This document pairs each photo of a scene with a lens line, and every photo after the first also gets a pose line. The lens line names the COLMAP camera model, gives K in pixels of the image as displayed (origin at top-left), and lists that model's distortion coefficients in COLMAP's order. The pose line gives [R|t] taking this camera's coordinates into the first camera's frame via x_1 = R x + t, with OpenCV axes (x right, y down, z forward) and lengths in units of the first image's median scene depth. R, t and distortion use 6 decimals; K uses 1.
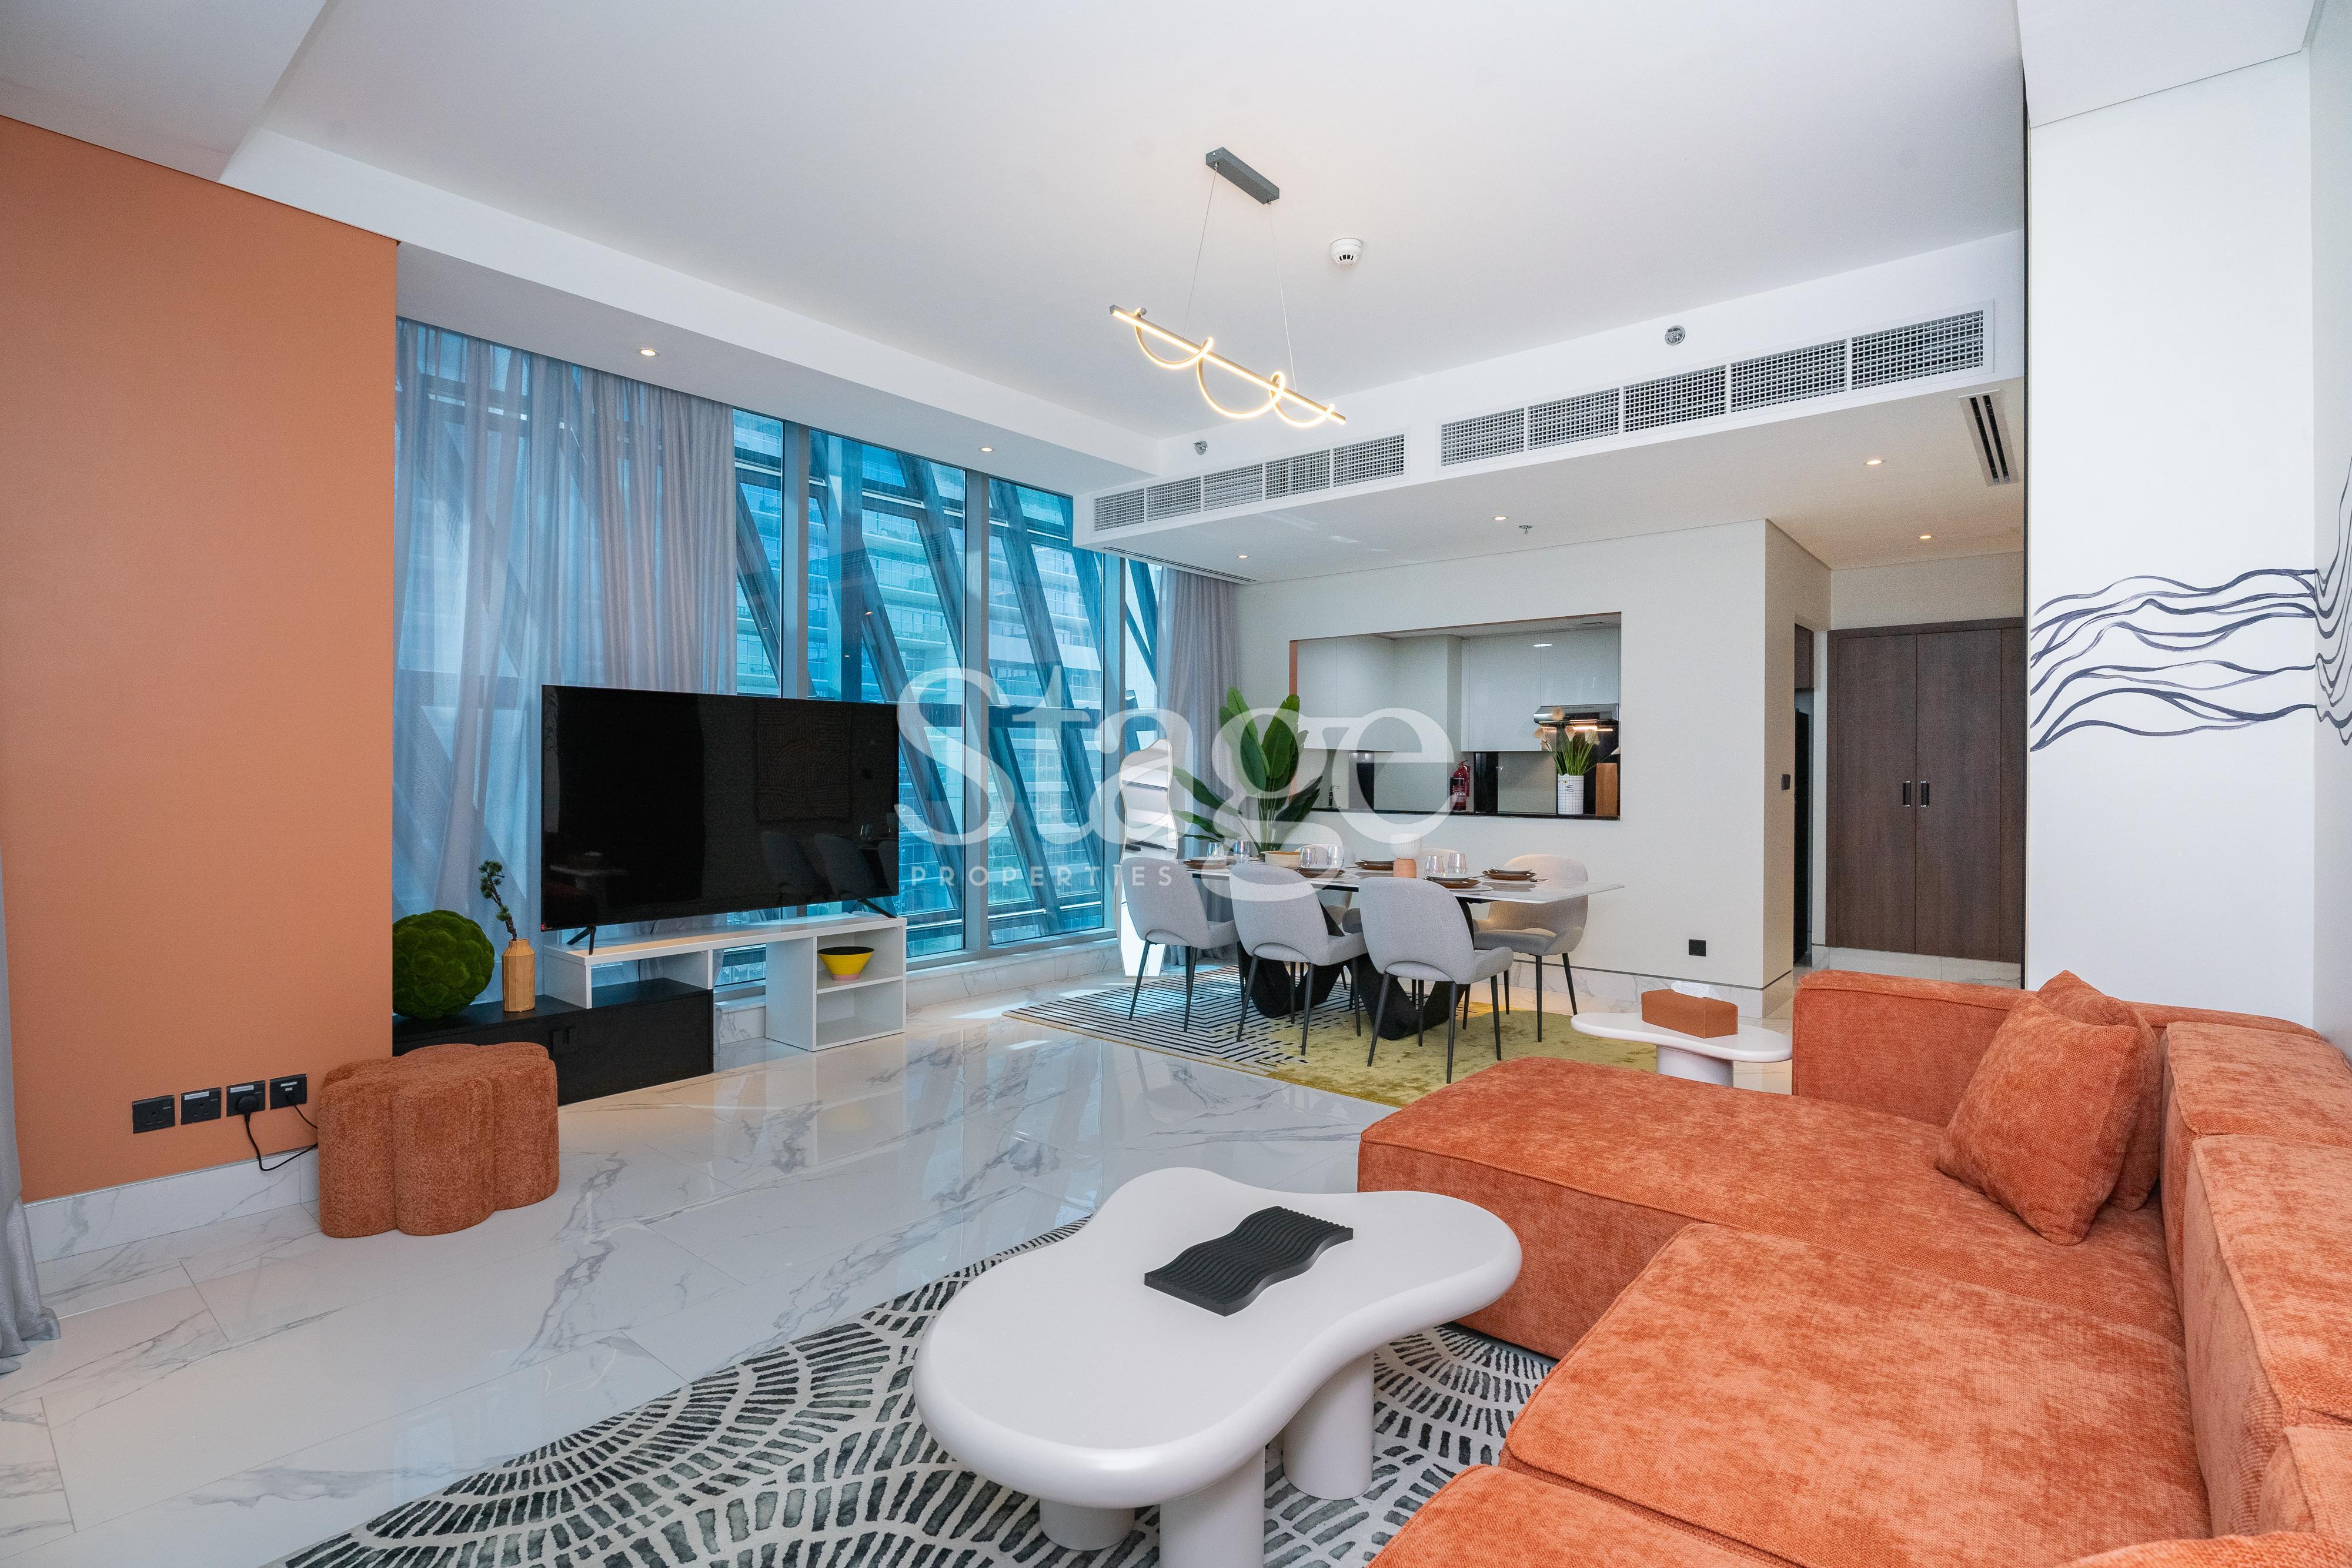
lens RADIAL K [[1095.6, 0, 1186.2], [0, 1095.6, 768.6], [0, 0, 1]] dist [-0.015685, -0.000044]
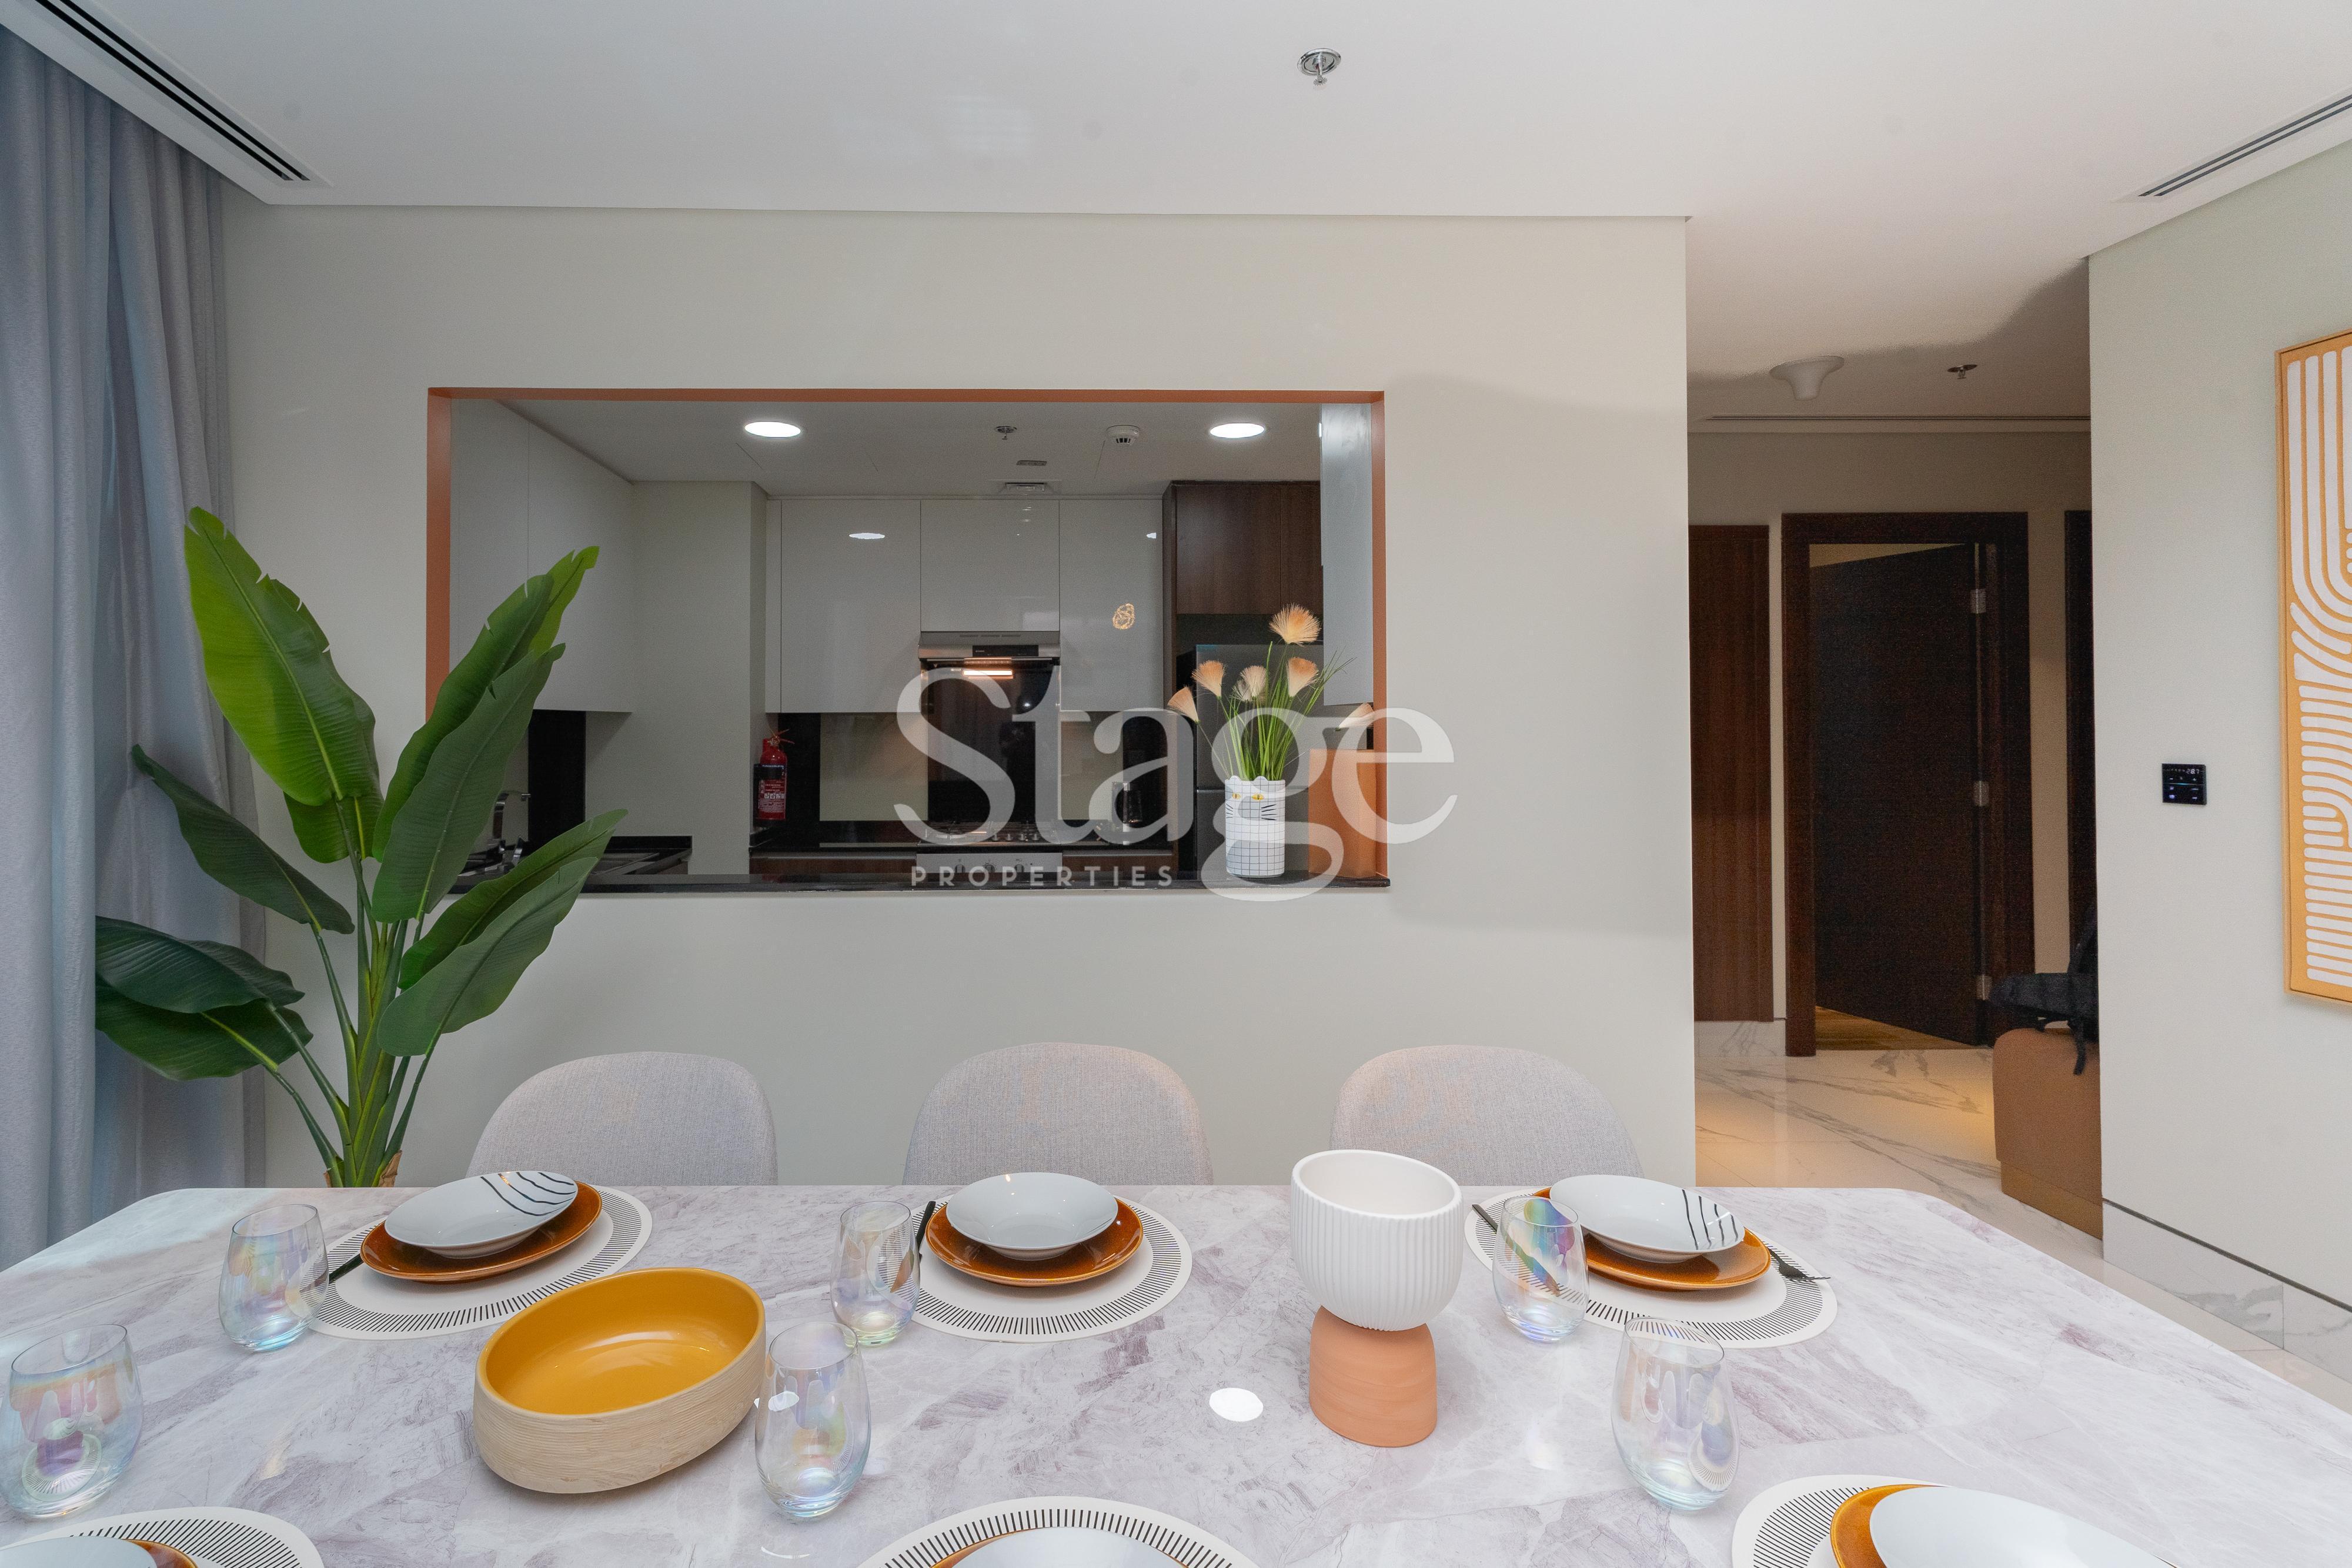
lens RADIAL K [[1095.6, 0, 1068.1], [0, 1095.6, 734.4], [0, 0, 1]] dist [0.000273, -0.000284]
pose [[0.759533, -0.010530, 0.650384, 0.044451], [0.003517, 0.999921, 0.012081, -0.024907], [-0.650460, -0.006888, 0.759510, 1.148998]]
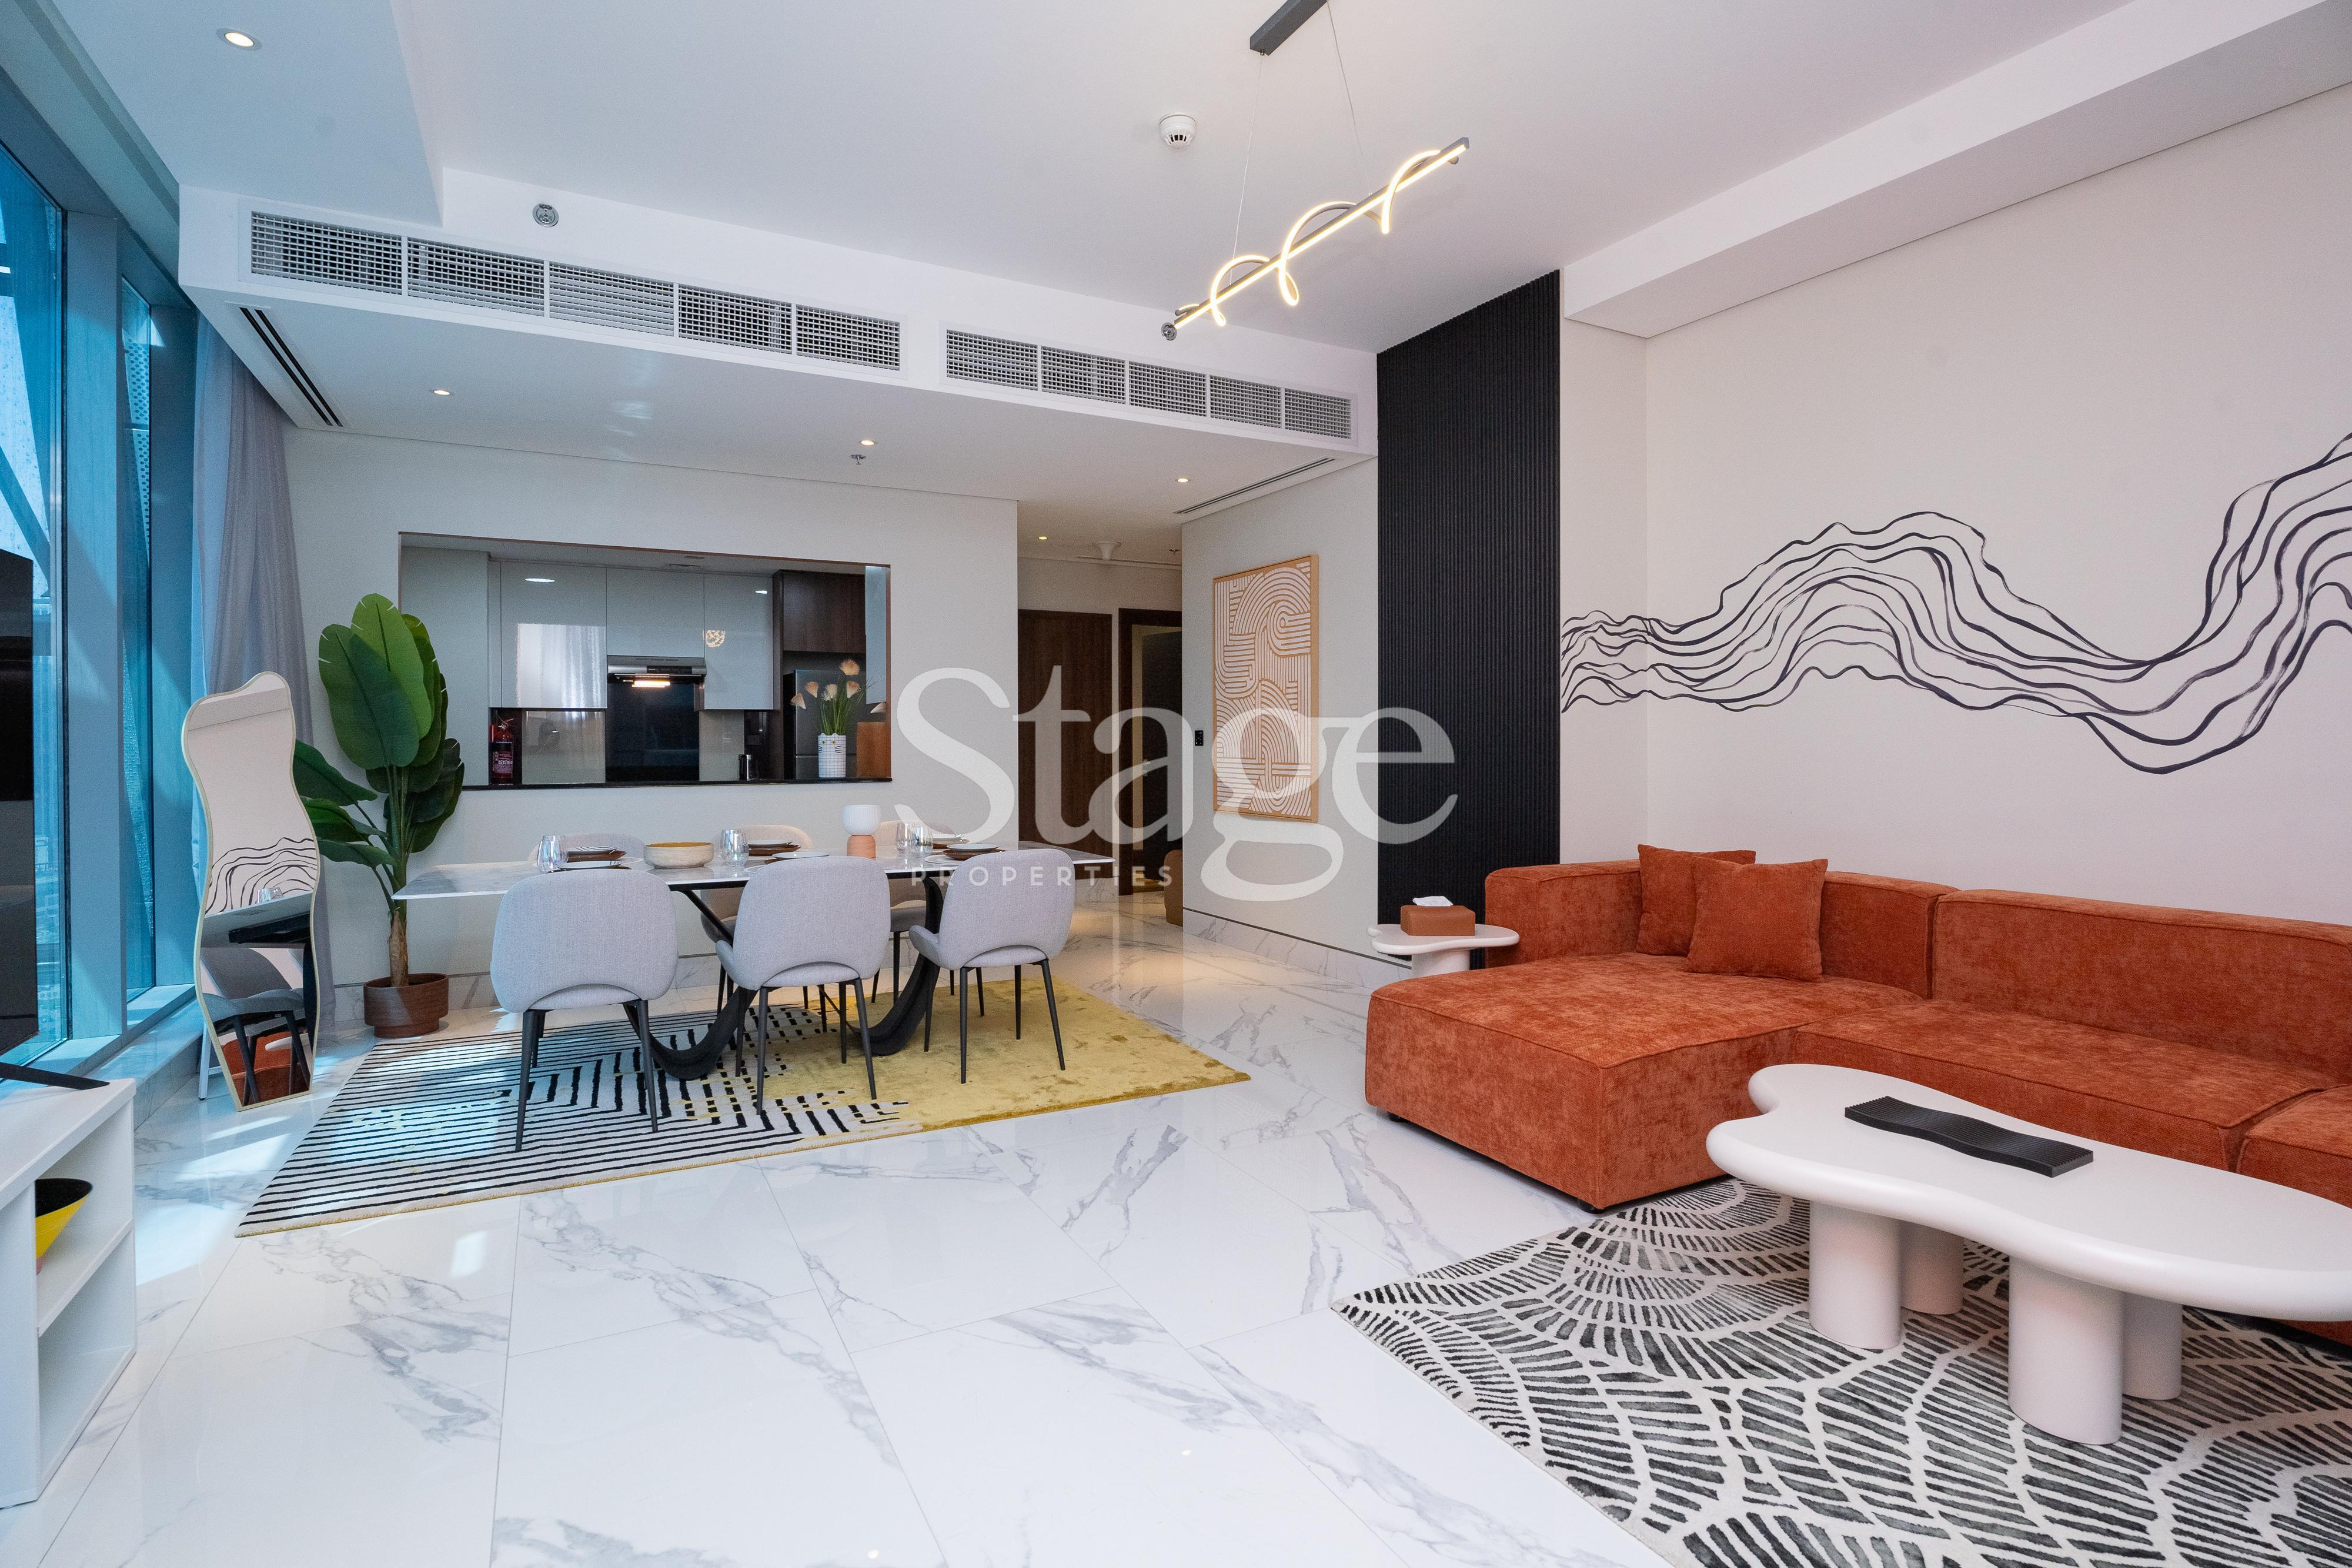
lens RADIAL K [[1095.6, 0, 1162.3], [0, 1095.6, 744.9], [0, 0, 1]] dist [-0.015685, -0.000044]
pose [[0.390855, -0.009969, 0.920398, -0.605298], [0.001824, 0.999948, 0.010056, 0.008797], [-0.920450, -0.002252, 0.390853, 0.606967]]
